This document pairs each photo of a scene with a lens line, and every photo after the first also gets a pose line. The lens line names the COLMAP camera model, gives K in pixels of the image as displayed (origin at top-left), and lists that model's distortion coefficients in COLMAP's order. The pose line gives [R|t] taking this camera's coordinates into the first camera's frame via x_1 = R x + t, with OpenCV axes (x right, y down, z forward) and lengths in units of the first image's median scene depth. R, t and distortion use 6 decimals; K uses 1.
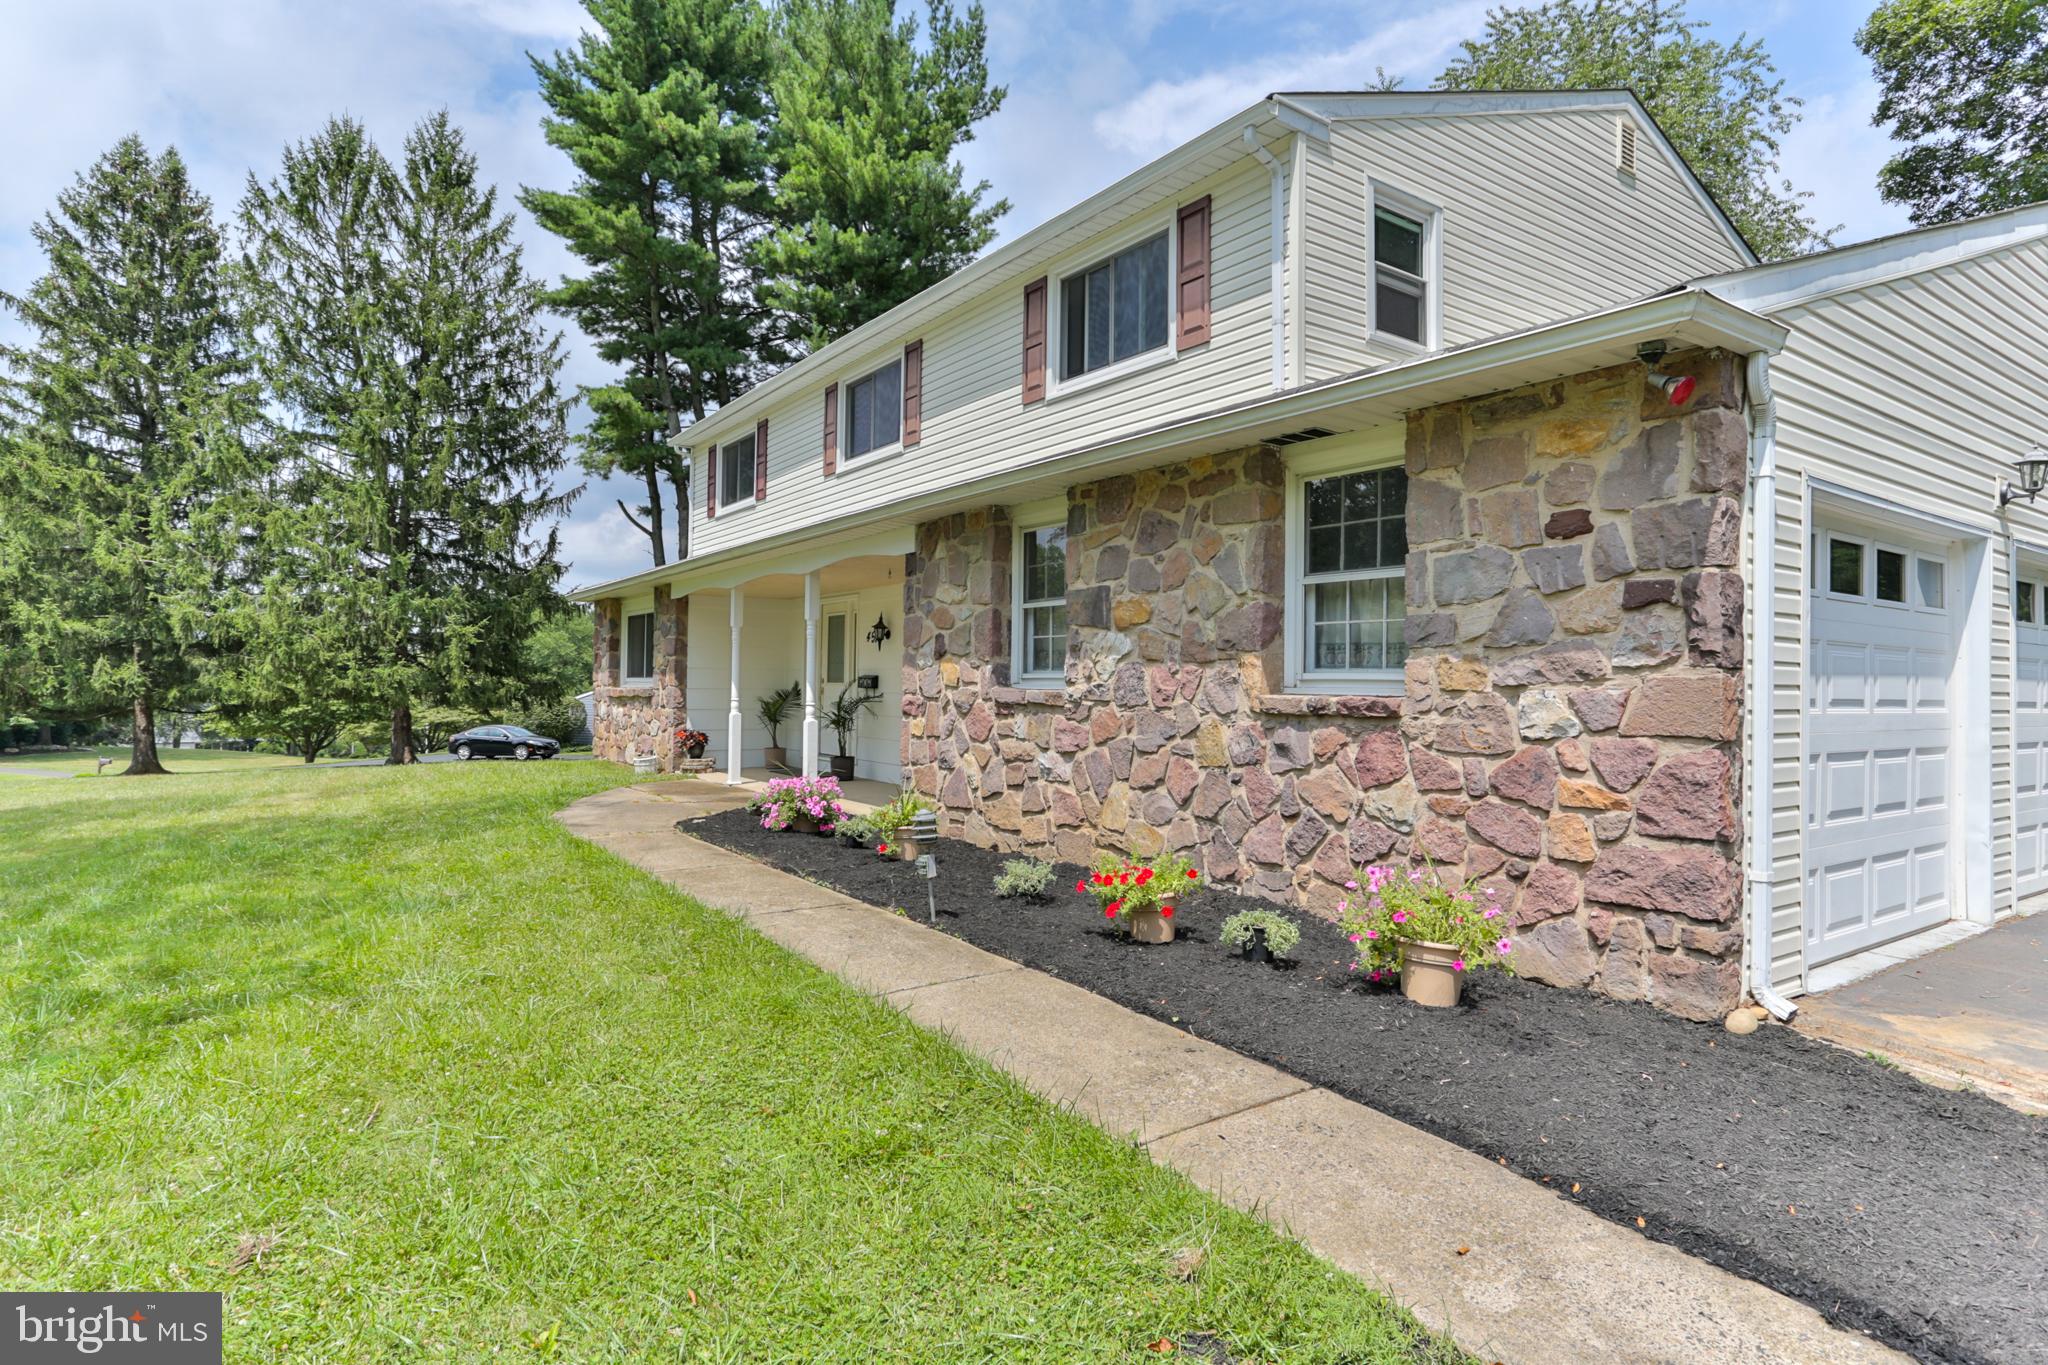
lens RADIAL K [[1086.6, 0, 1024.4], [0, 1086.6, 675.5], [0, 0, 1]] dist [-0.053531, 0.039417]
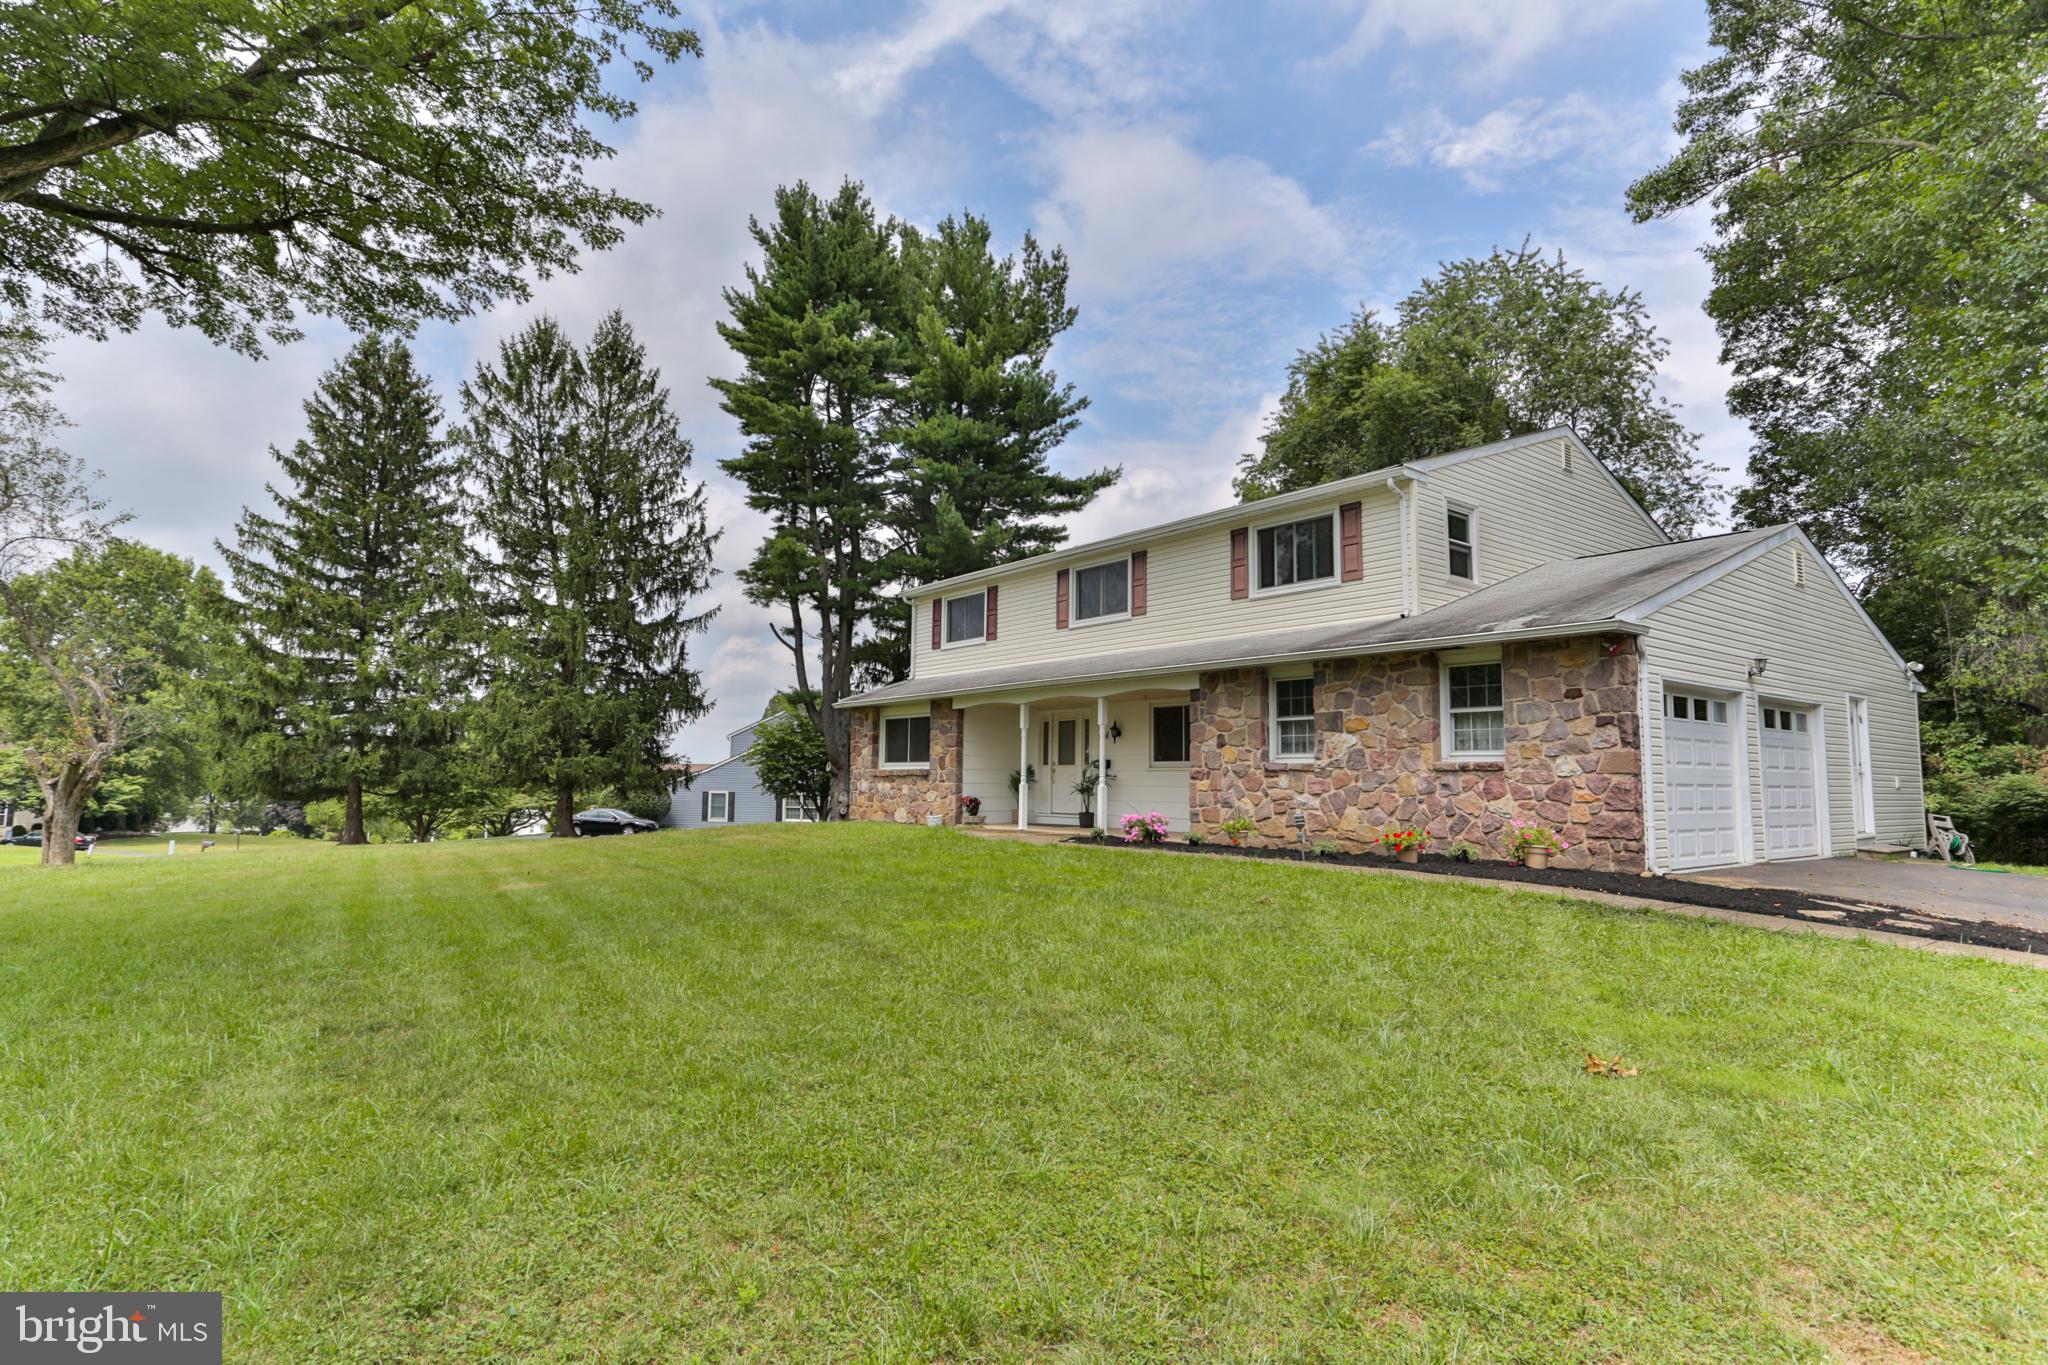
lens RADIAL K [[1060.3, 0, 1024.0], [0, 1060.3, 682.5], [0, 0, 1]] dist [-0.056176, 0.061097]
pose [[0.998637, 0.002504, 0.052135, -0.171581], [0.001741, 0.996694, -0.081231, 0.006824], [-0.052166, 0.081211, 0.995331, -0.262977]]
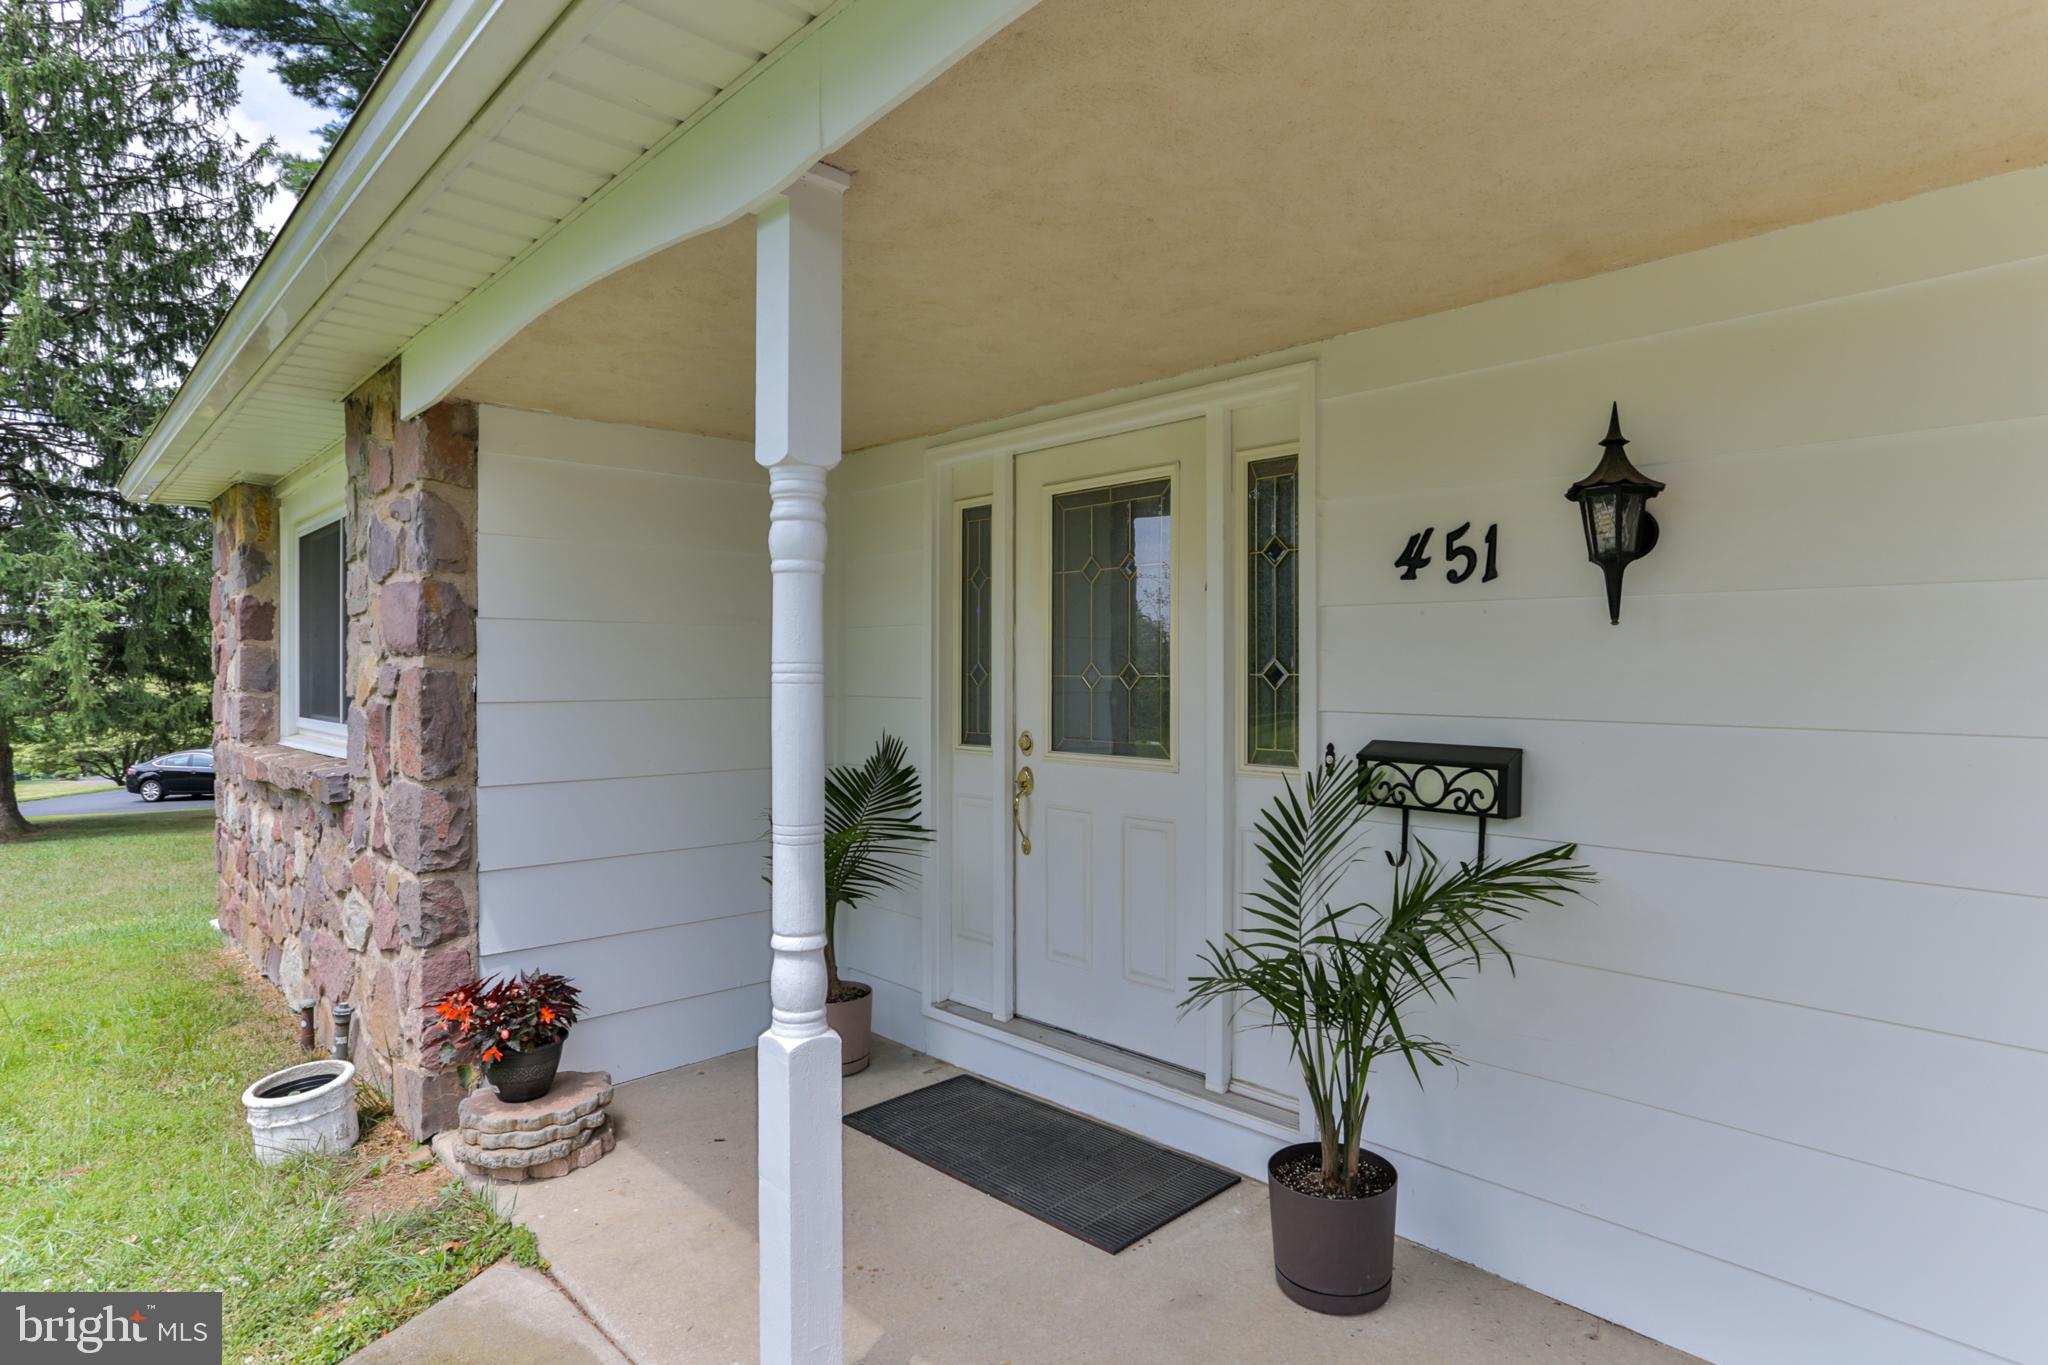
lens RADIAL K [[1077.6, 0, 1005.4], [0, 1077.6, 671.1], [0, 0, 1]] dist [-0.054269, 0.051675]
pose [[0.989738, -0.013349, 0.142271, -0.128256], [0.012039, 0.999877, 0.010065, -0.008775], [-0.142388, -0.008249, 0.989777, 0.419148]]
